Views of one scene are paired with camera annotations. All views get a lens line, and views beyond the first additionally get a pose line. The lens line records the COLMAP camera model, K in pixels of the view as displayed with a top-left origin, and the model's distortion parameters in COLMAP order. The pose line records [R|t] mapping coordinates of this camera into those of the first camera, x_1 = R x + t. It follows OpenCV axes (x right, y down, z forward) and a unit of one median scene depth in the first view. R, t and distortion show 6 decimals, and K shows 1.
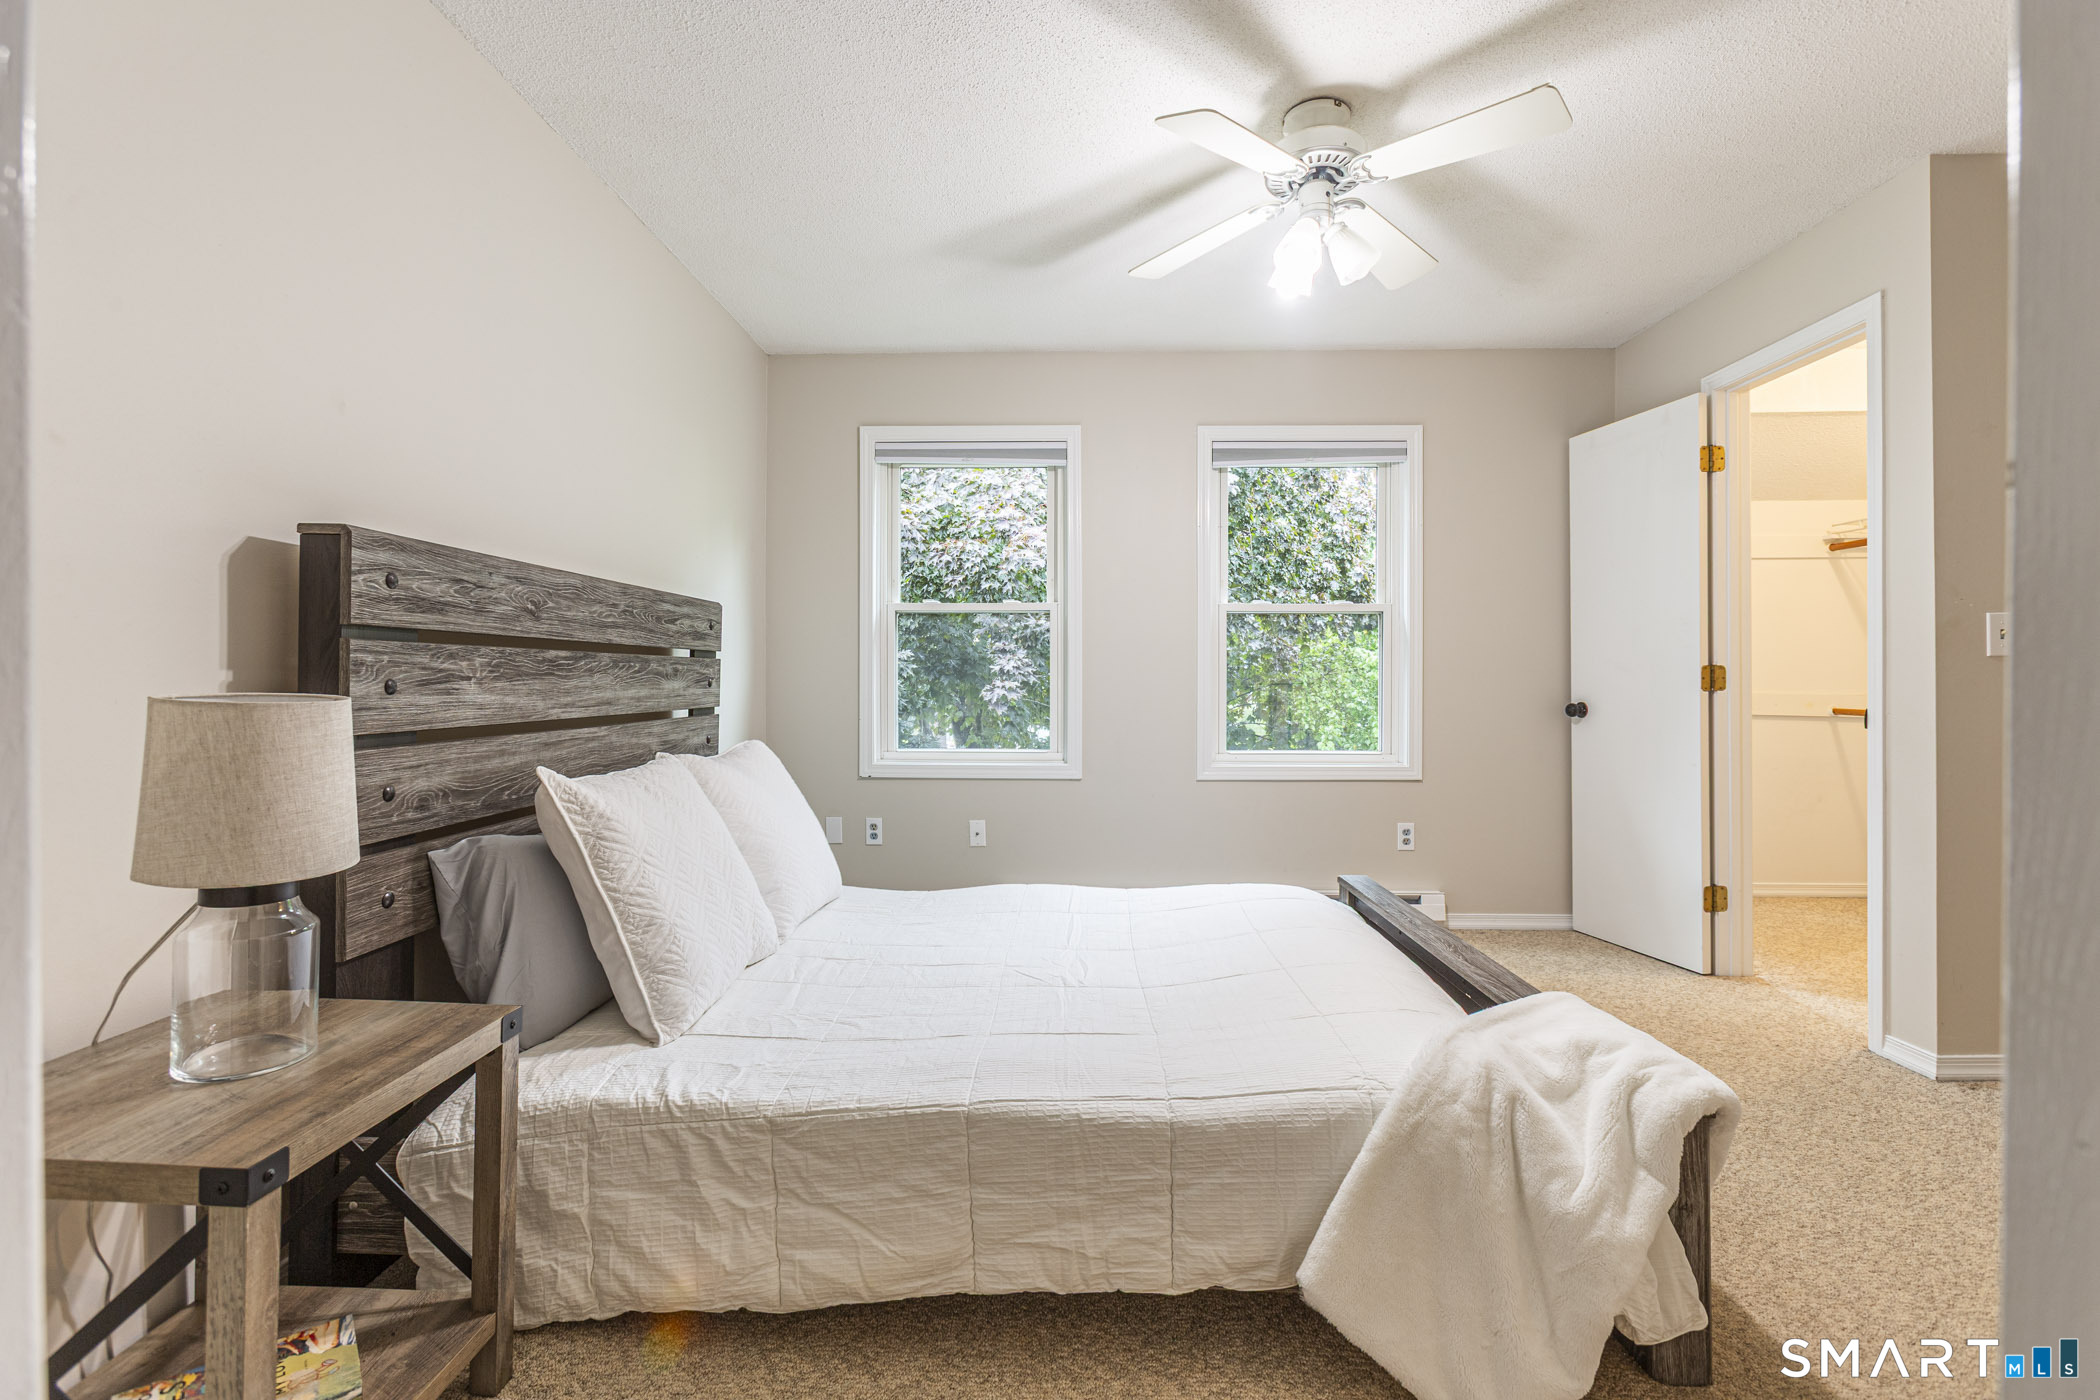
lens RADIAL K [[939.0, 0, 1050.0], [0, 939.0, 693.7], [0, 0, 1]] dist [0.001998, 0.000755]
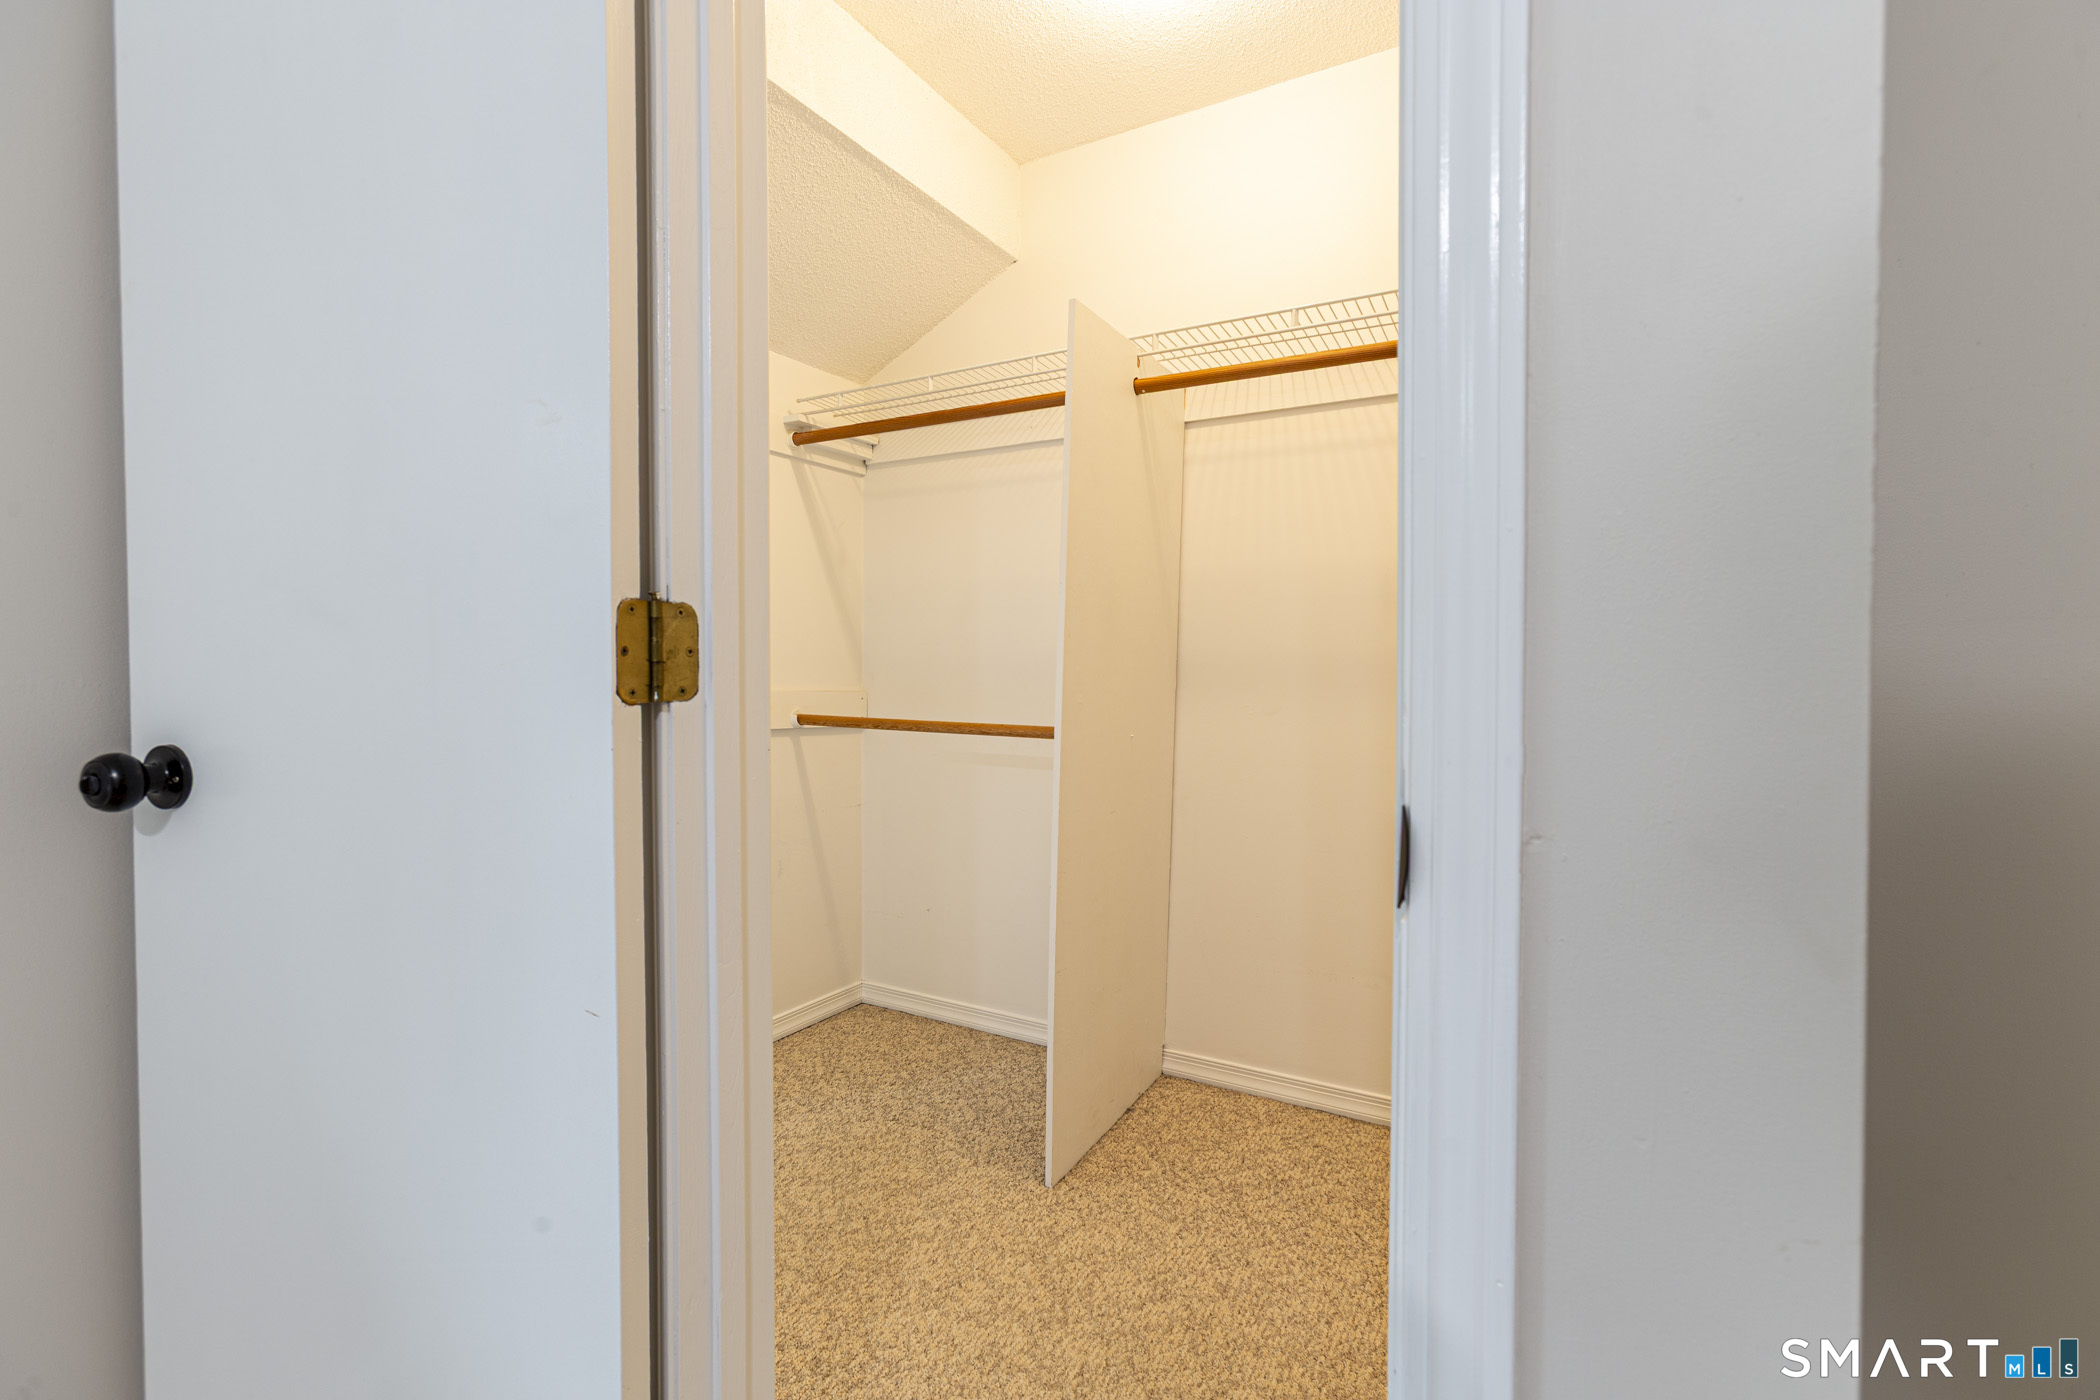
lens RADIAL K [[939.0, 0, 1050.0], [0, 939.0, 693.7], [0, 0, 1]] dist [0.001998, 0.000755]
pose [[0.483090, -0.017415, 0.875398, 1.136722], [0.005233, 0.999842, 0.017003, -0.019155], [-0.875555, -0.003633, 0.483105, 1.668468]]
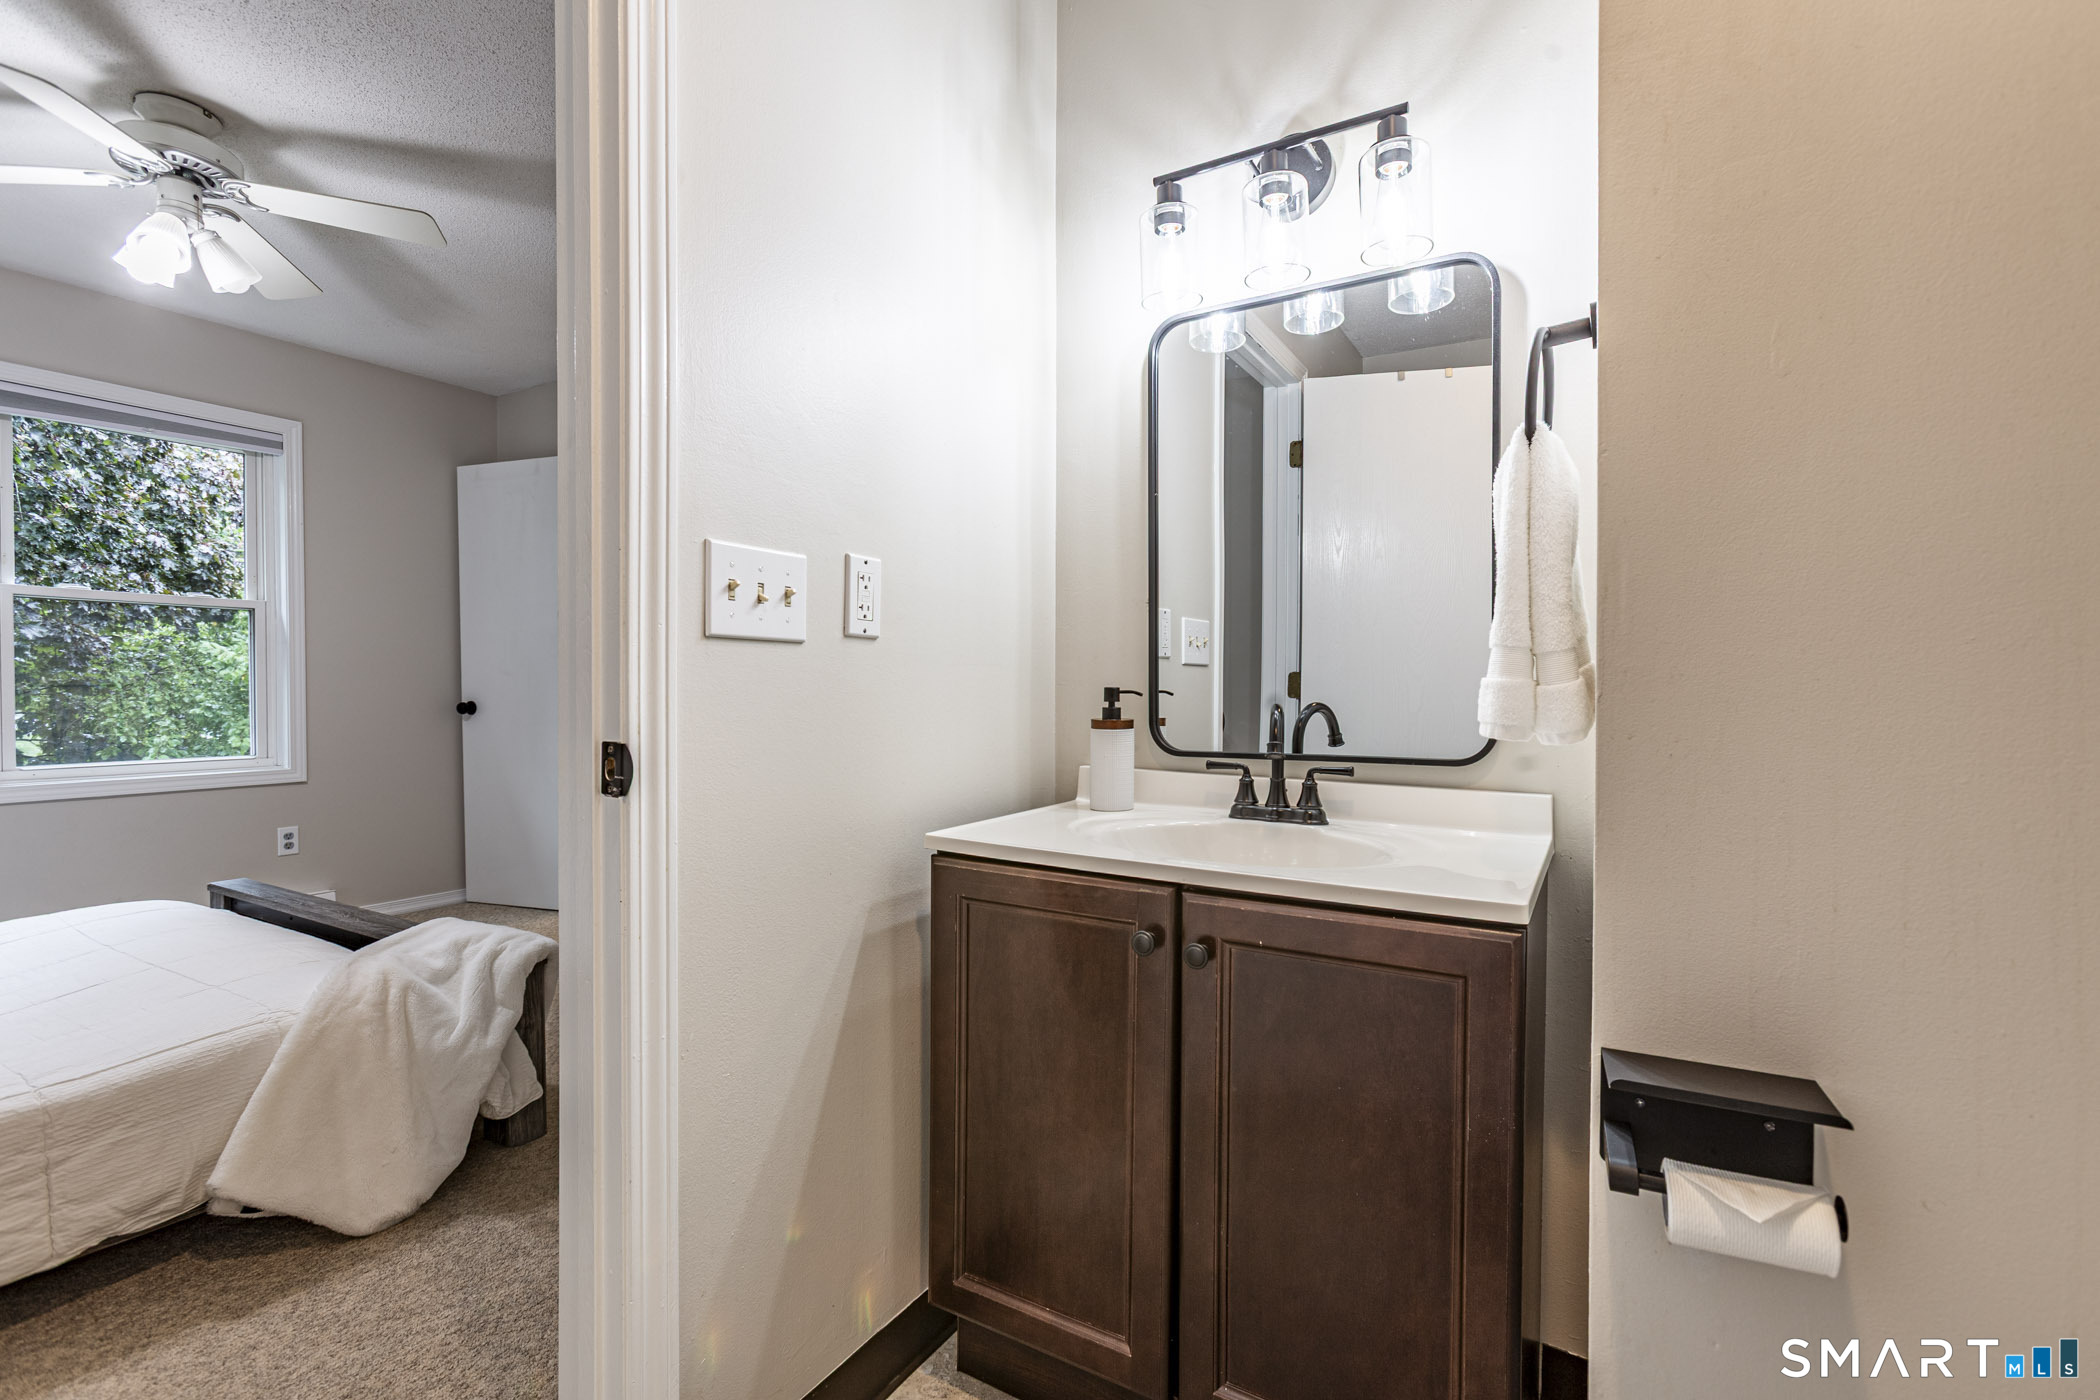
lens RADIAL K [[939.0, 0, 1050.0], [0, 939.0, 693.7], [0, 0, 1]] dist [0.001998, 0.000755]
pose [[0.491698, -0.008550, 0.870724, -0.201204], [0.010067, 0.999941, 0.004134, 0.006693], [-0.870708, 0.006733, 0.491755, -0.423731]]
